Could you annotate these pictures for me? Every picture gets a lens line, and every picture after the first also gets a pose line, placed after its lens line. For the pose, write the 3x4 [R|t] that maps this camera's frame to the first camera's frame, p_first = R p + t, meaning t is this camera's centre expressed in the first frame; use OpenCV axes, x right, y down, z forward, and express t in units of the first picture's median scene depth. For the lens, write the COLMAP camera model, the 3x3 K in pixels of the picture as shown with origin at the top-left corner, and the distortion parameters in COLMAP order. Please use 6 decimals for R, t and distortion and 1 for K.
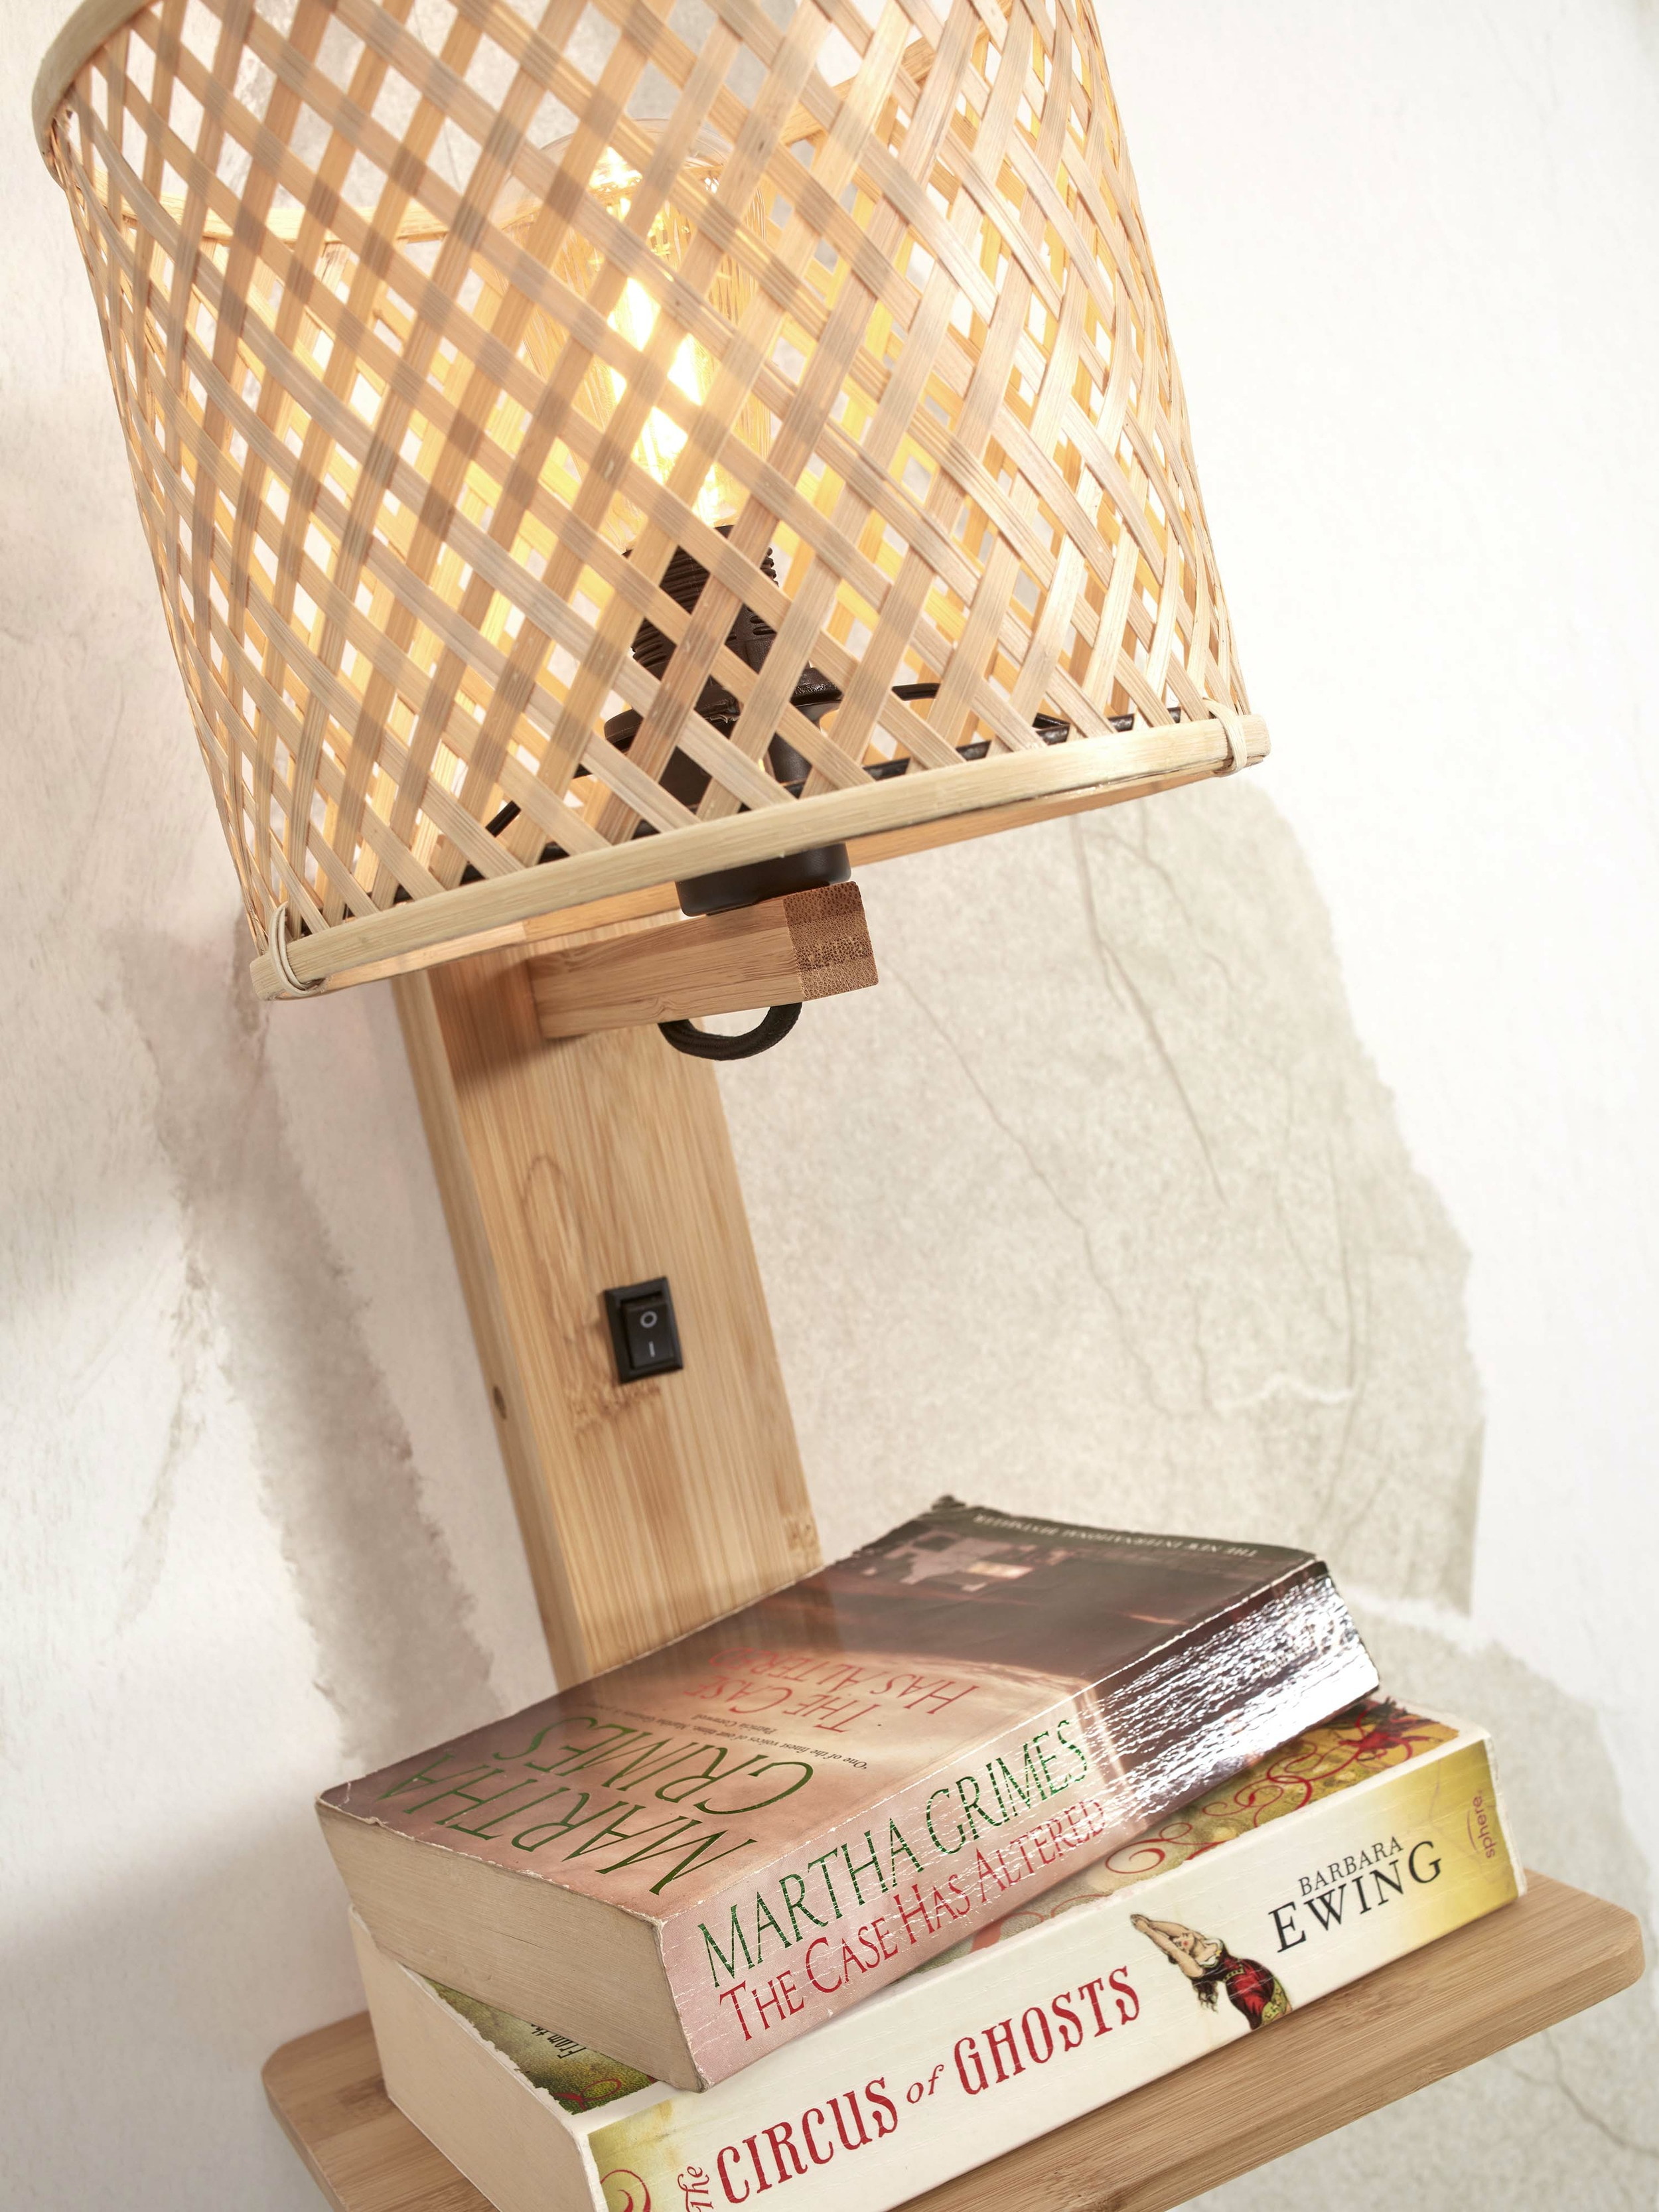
lens RADIAL K [[2501.0, 0, 839.3], [0, 2501.0, 1220.2], [0, 0, 1]] dist [-0.073124, 0.041967]
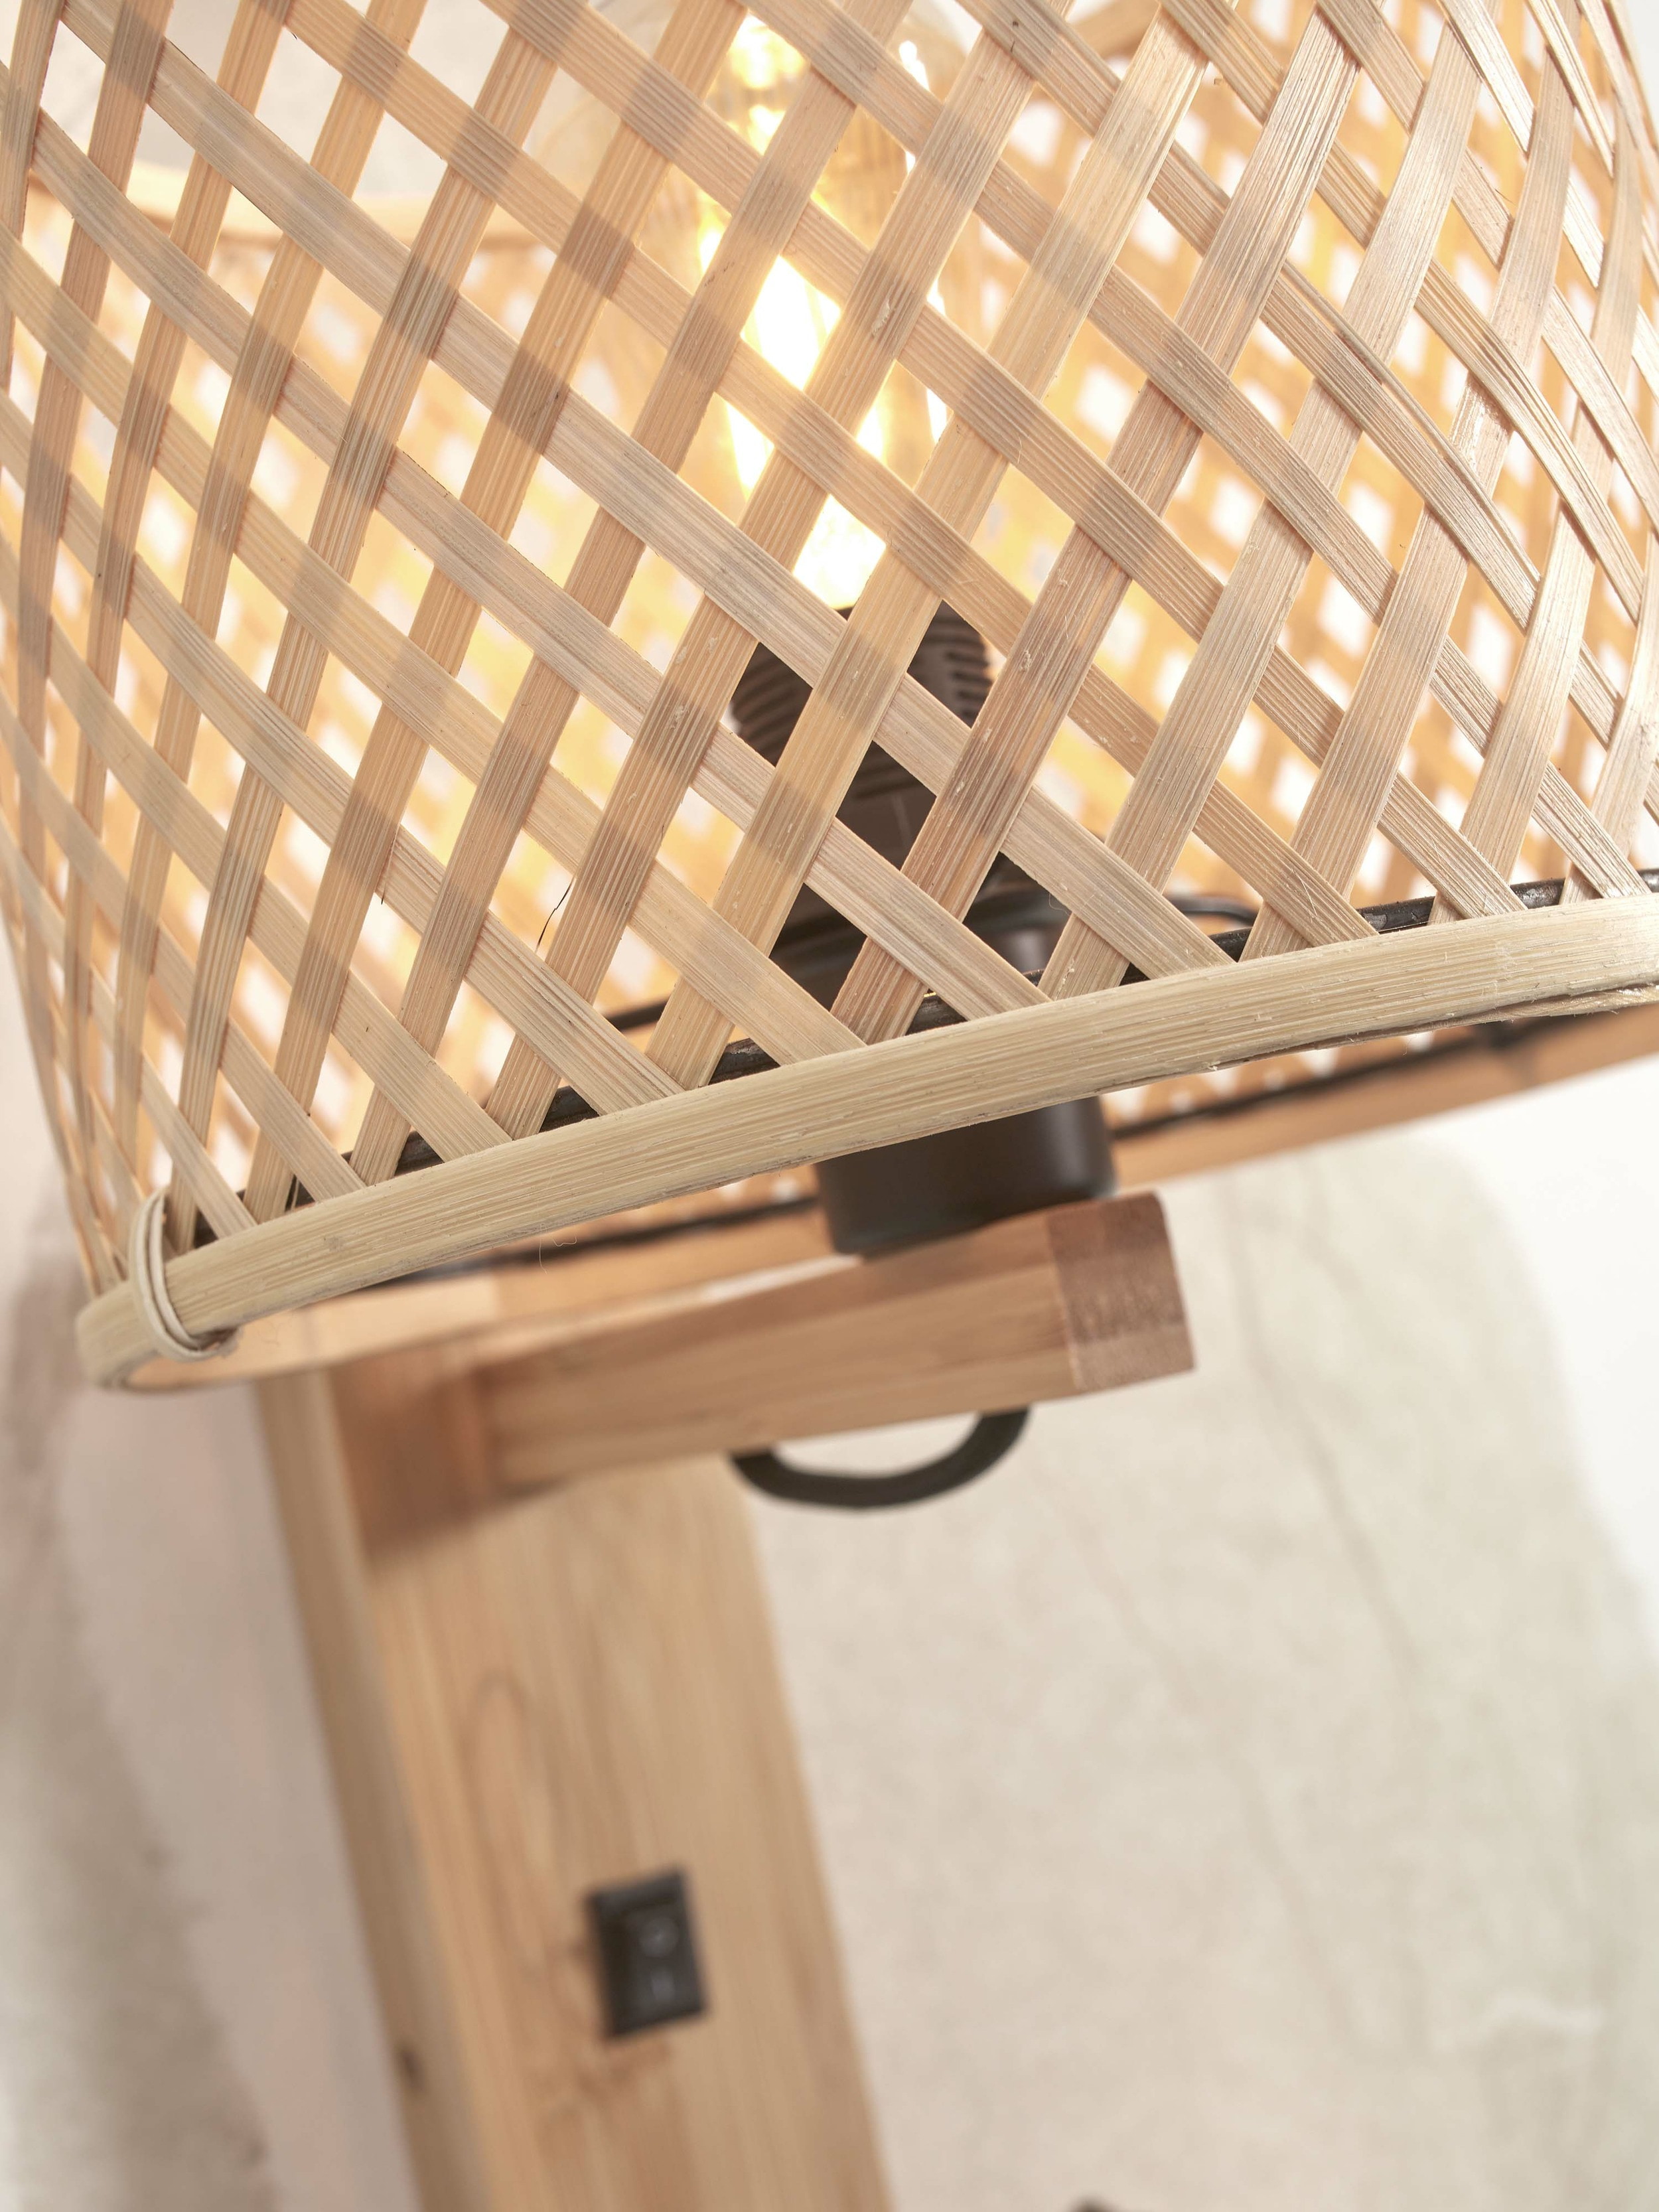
lens RADIAL K [[2702.0, 0, 821.6], [0, 2702.0, 1308.5], [0, 0, 1]] dist [-0.075675, 0.034483]
pose [[0.996550, 0.012775, 0.082010, -0.114451], [0.000639, 0.986872, -0.161502, -0.008421], [-0.082996, 0.160997, 0.983459, 0.379384]]
